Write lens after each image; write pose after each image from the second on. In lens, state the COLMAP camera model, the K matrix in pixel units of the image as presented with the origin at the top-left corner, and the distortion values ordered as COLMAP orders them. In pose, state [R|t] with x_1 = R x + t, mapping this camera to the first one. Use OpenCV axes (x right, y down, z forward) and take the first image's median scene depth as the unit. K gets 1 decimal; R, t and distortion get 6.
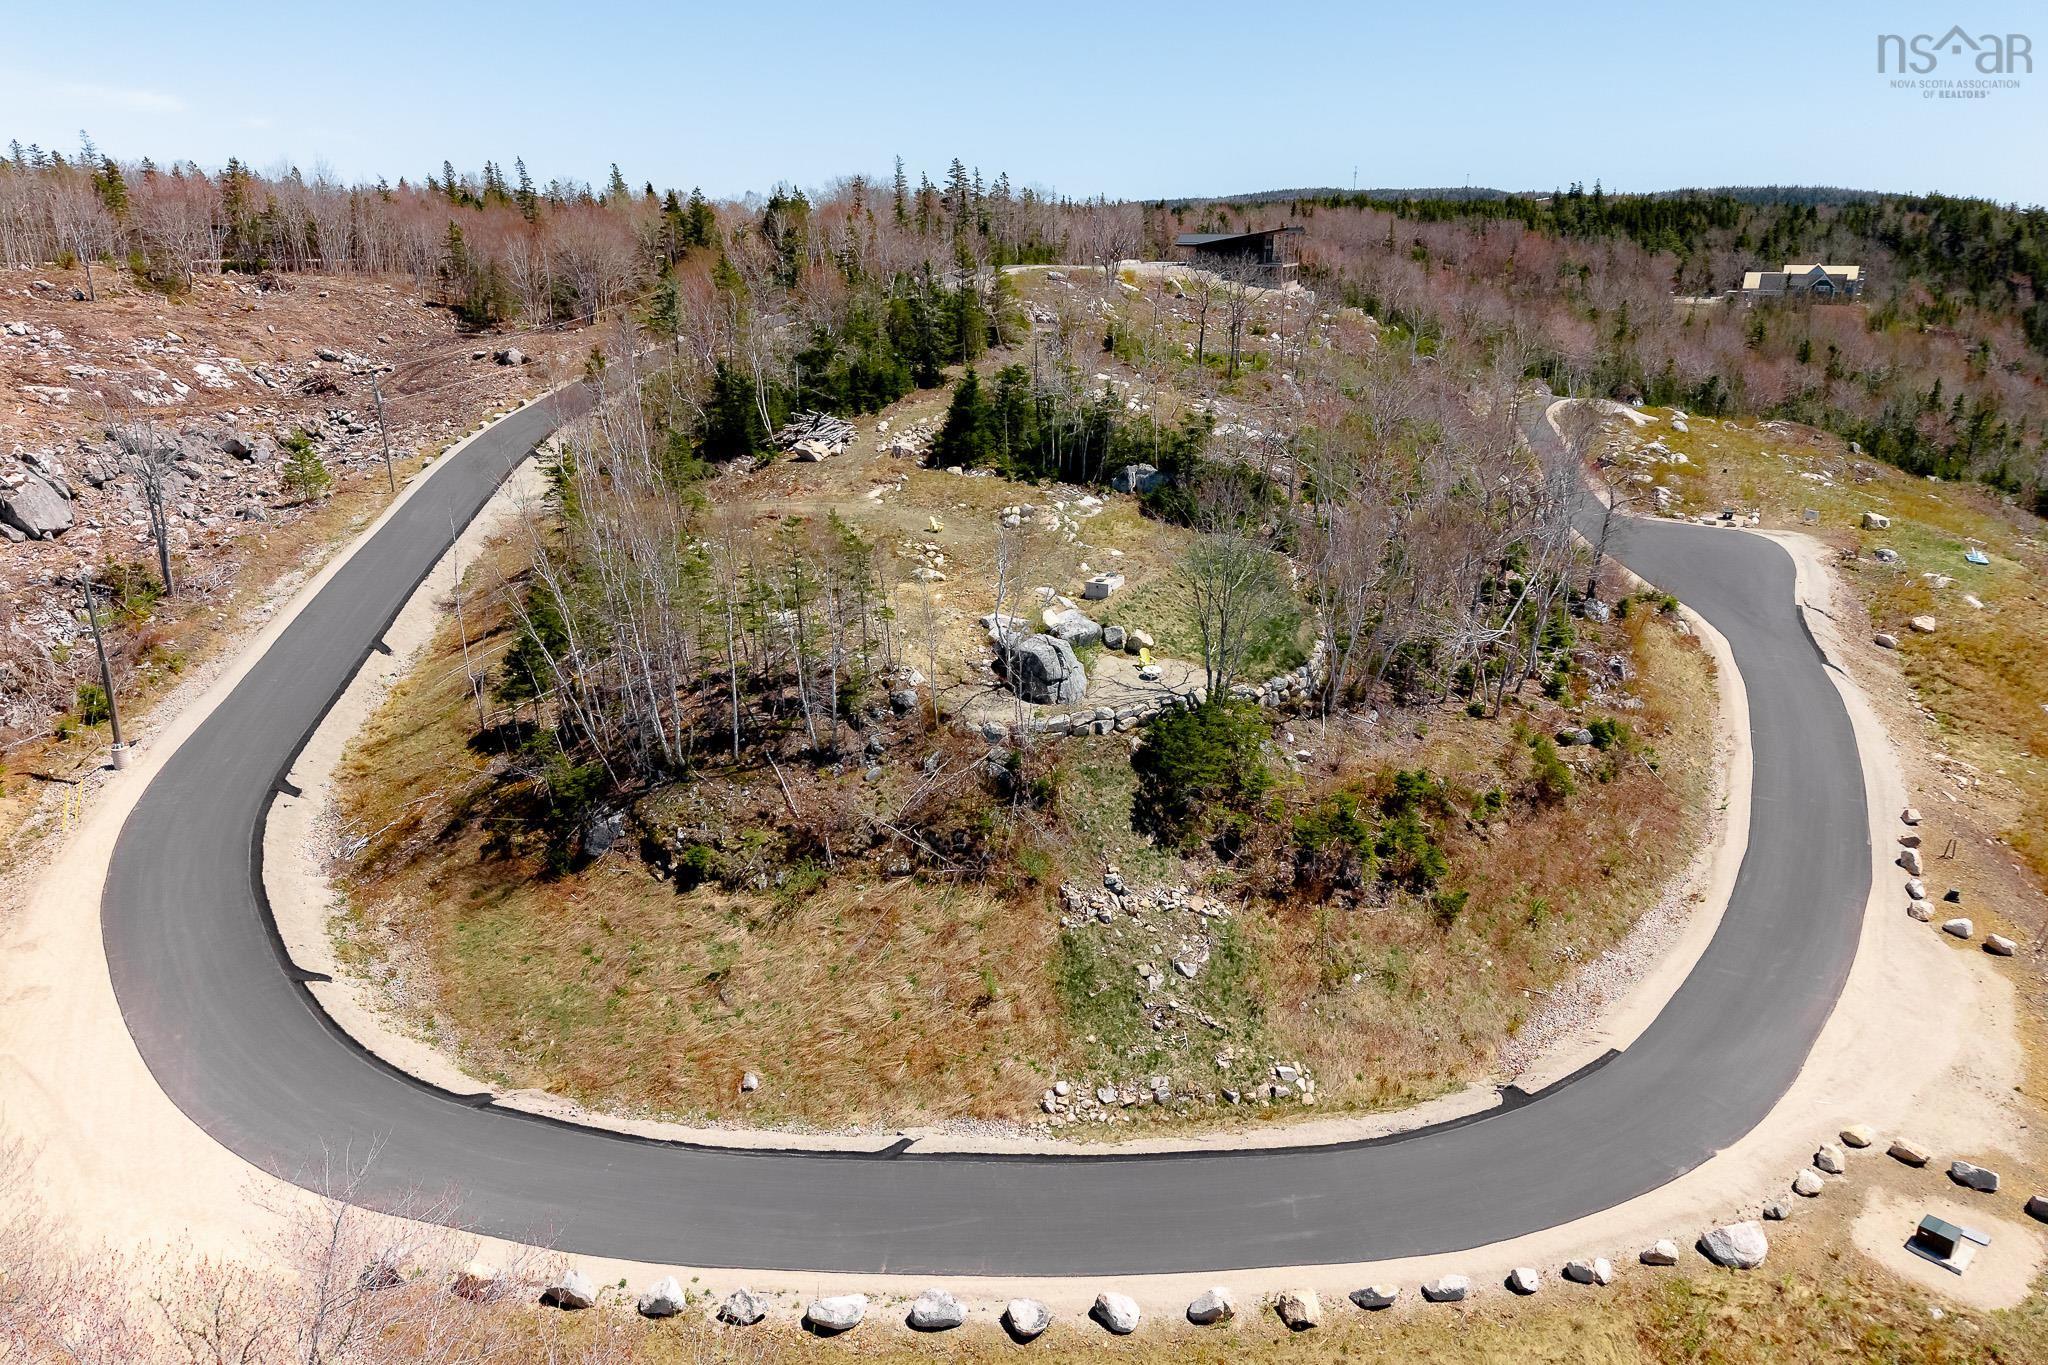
lens RADIAL K [[1356.5, 0, 1032.3], [0, 1356.5, 675.2], [0, 0, 1]] dist [0.052610, -0.036245]
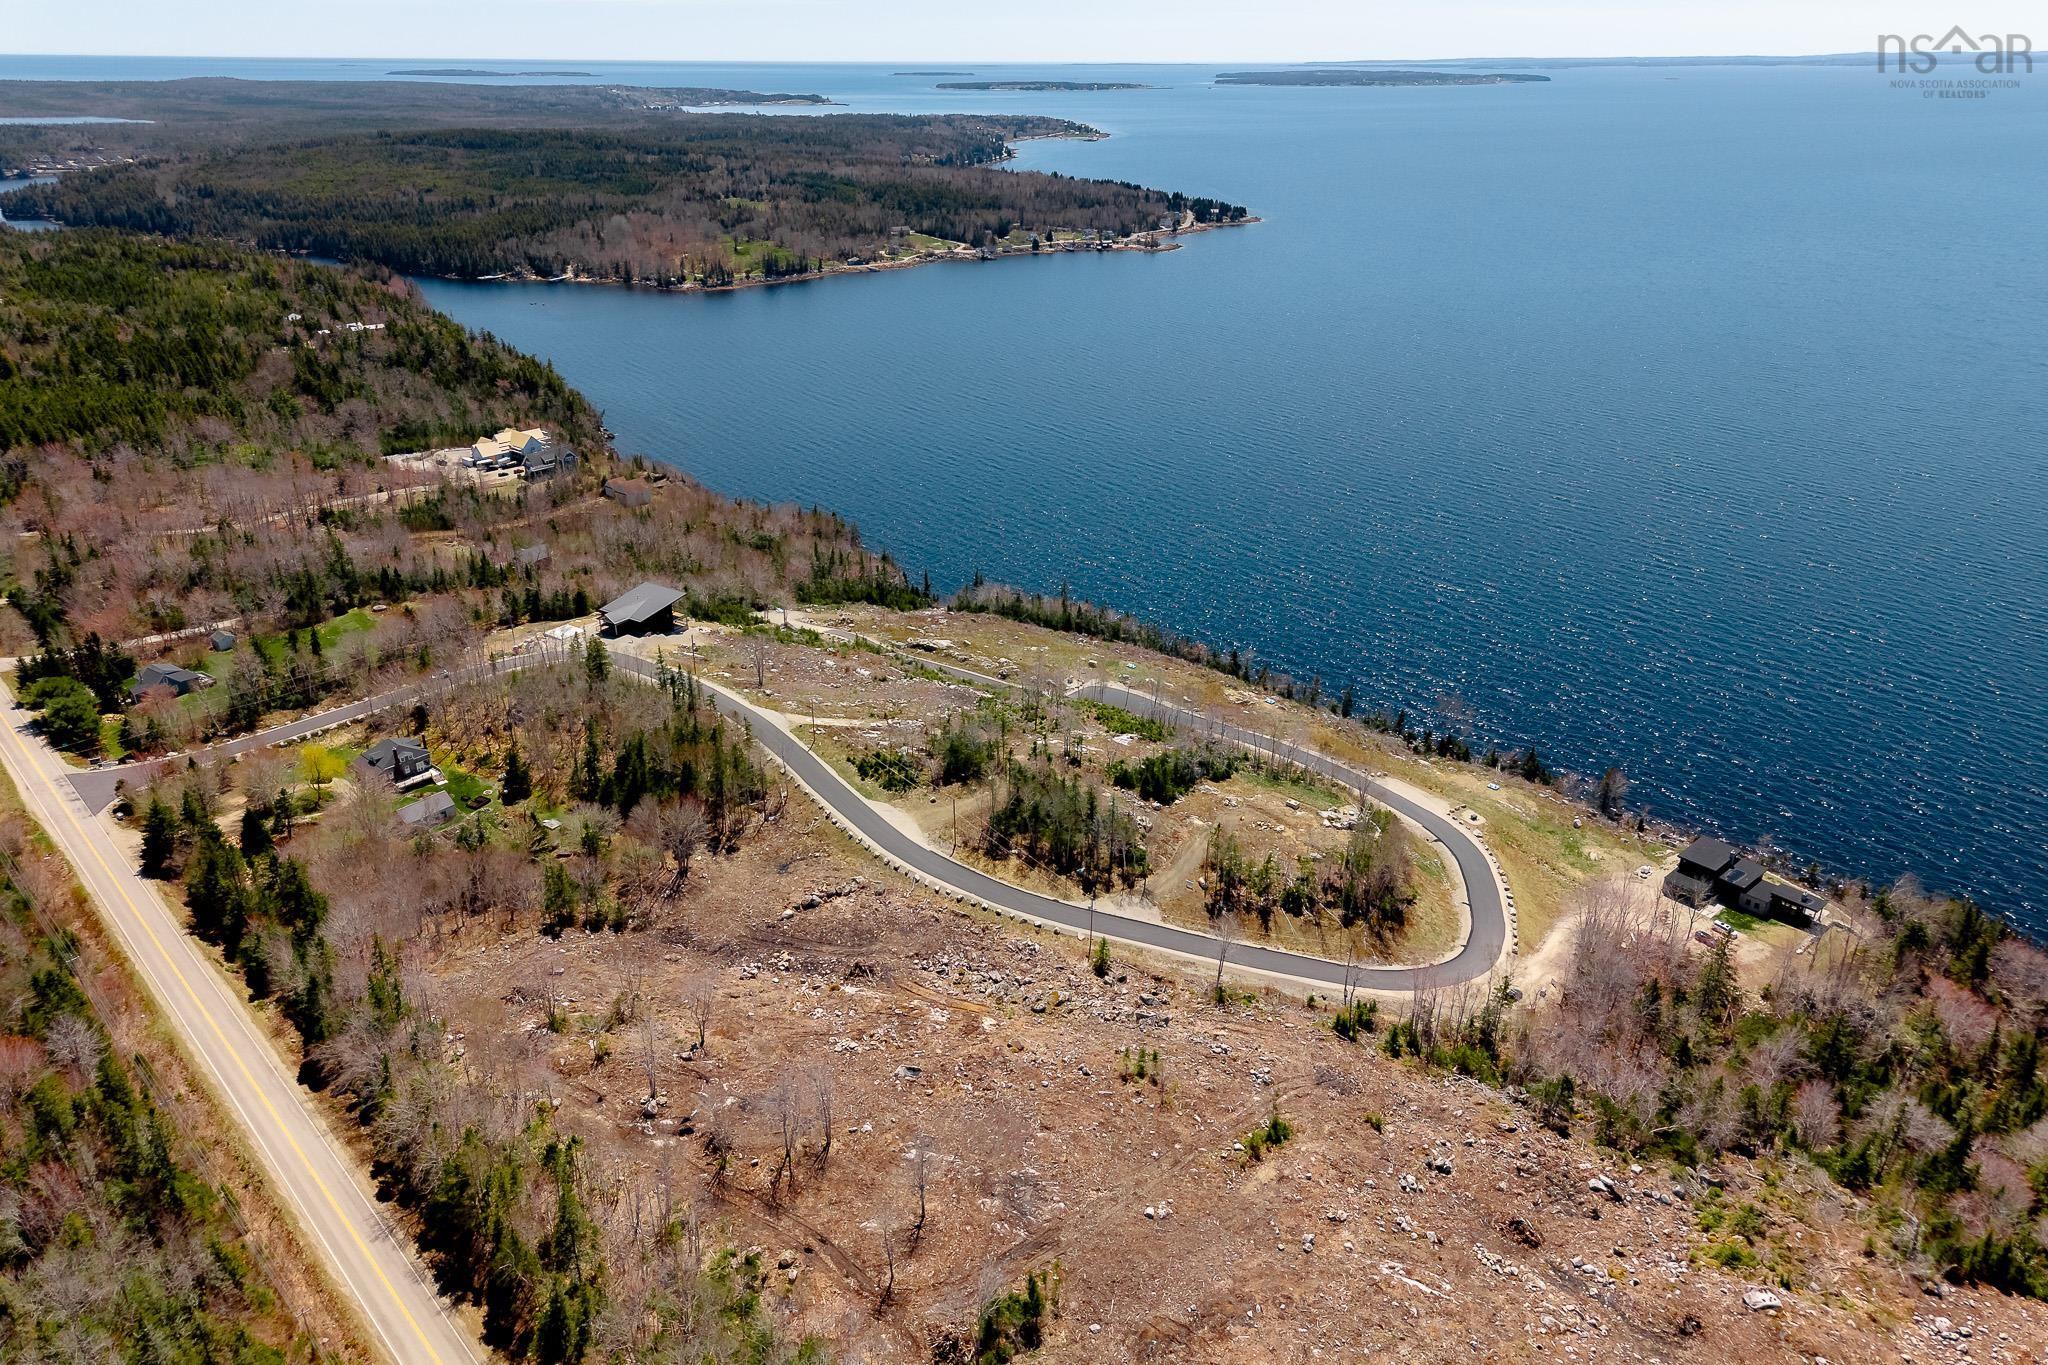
lens RADIAL K [[1356.5, 0, 1032.3], [0, 1356.5, 675.2], [0, 0, 1]] dist [0.052610, -0.036245]
pose [[0.217980, -0.402004, 0.889313, -3.804694], [0.299624, 0.894785, 0.331037, -2.139421], [-0.928822, 0.194300, 0.315496, 0.571337]]
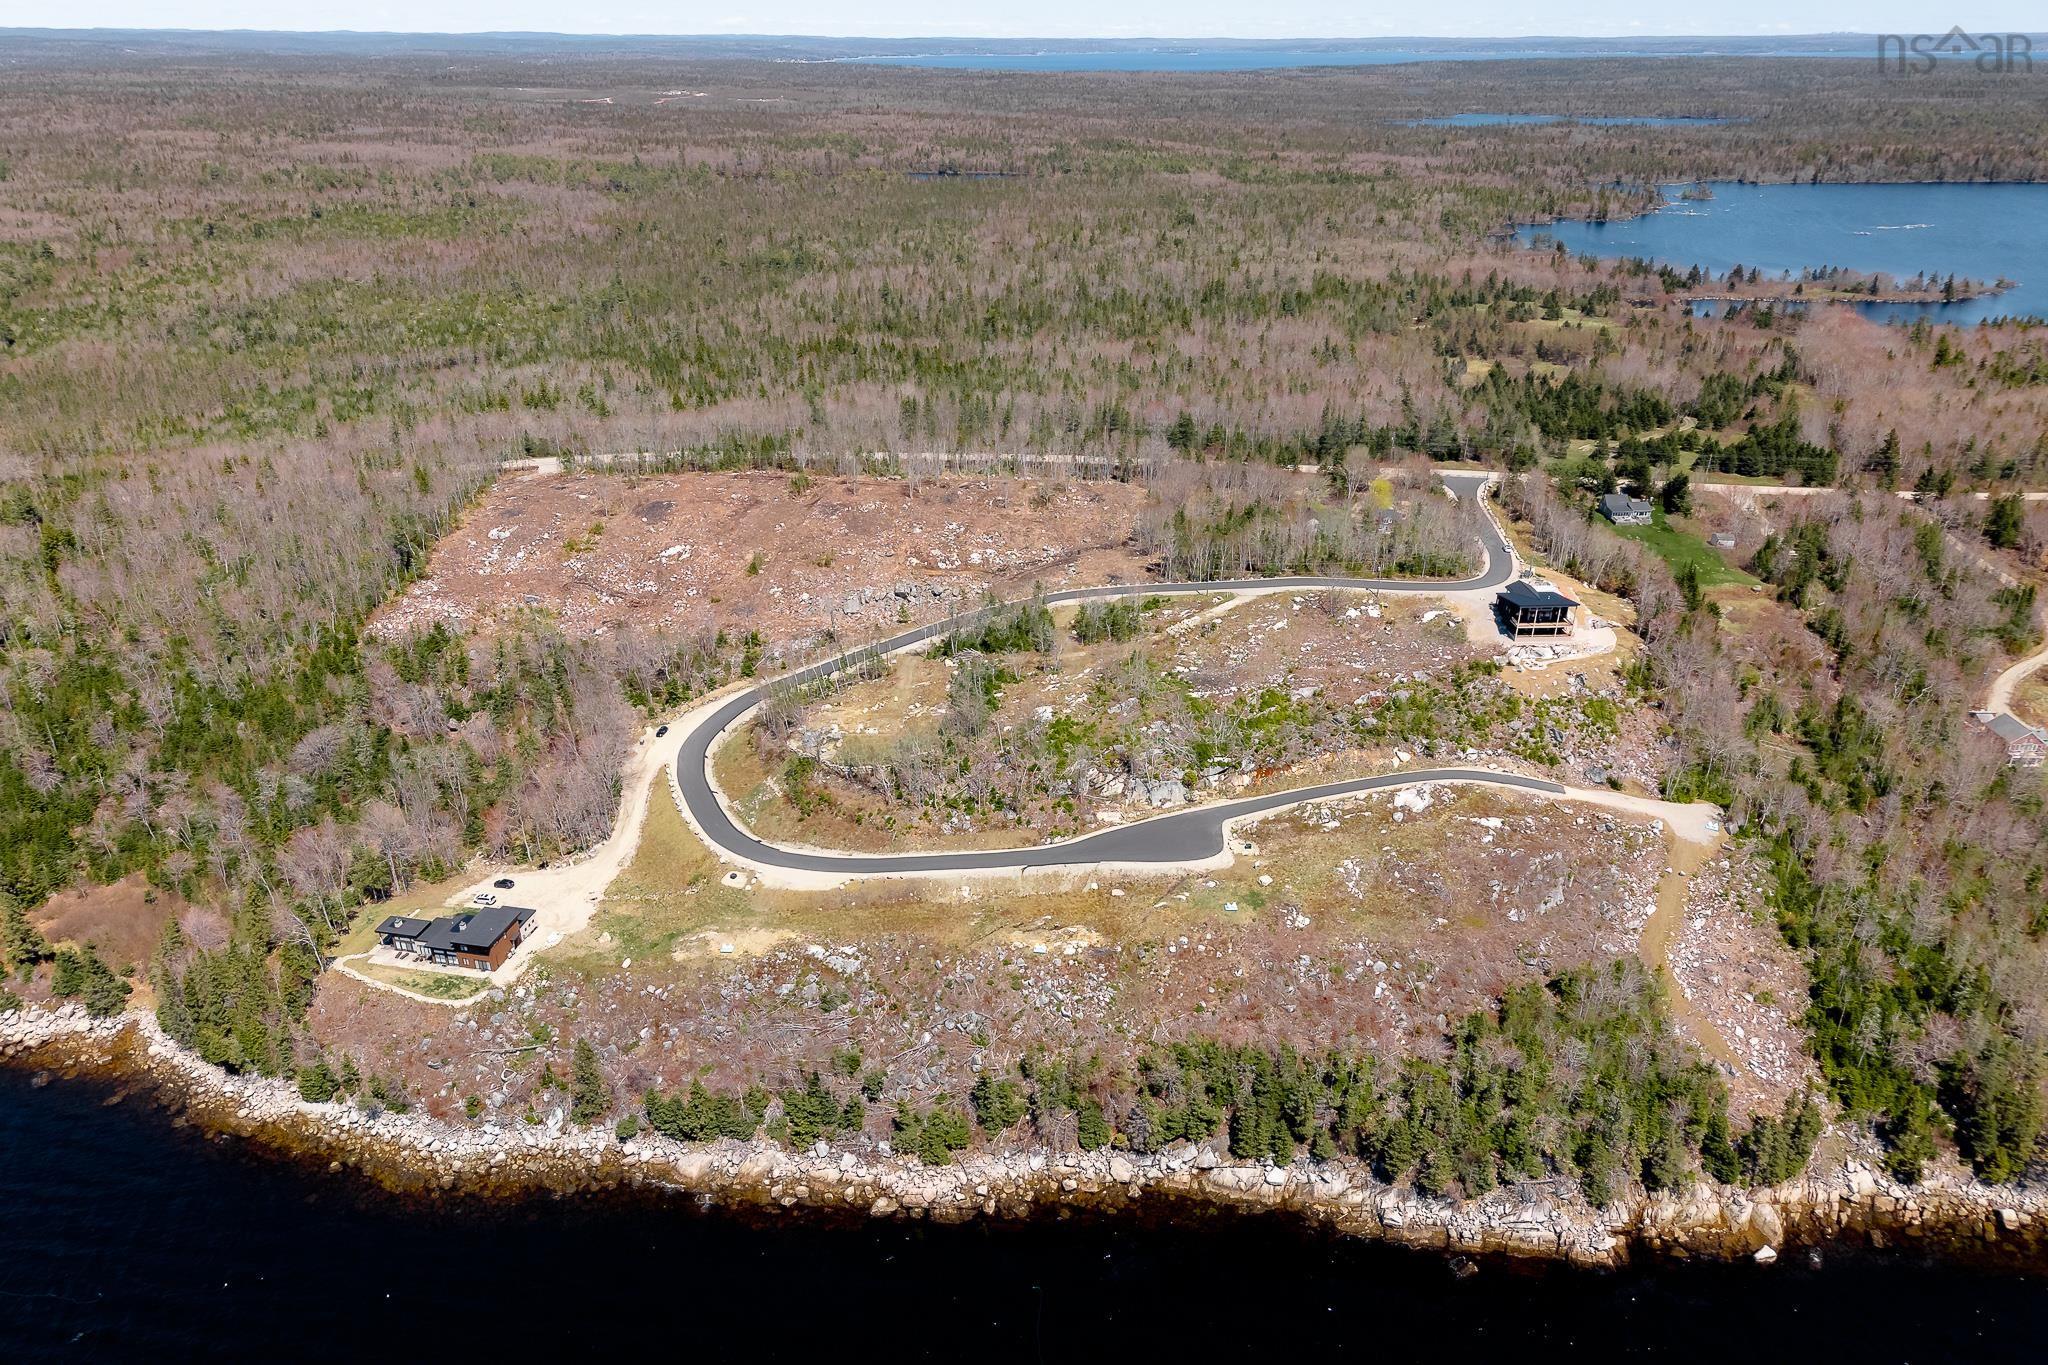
lens RADIAL K [[1311.9, 0, 1042.4], [0, 1311.9, 740.1], [0, 0, 1]] dist [0.124824, -0.120741]
pose [[0.418542, 0.421322, -0.804556, 4.110587], [-0.290904, 0.901401, 0.320704, -1.738548], [0.860348, 0.099820, 0.499838, -0.570567]]
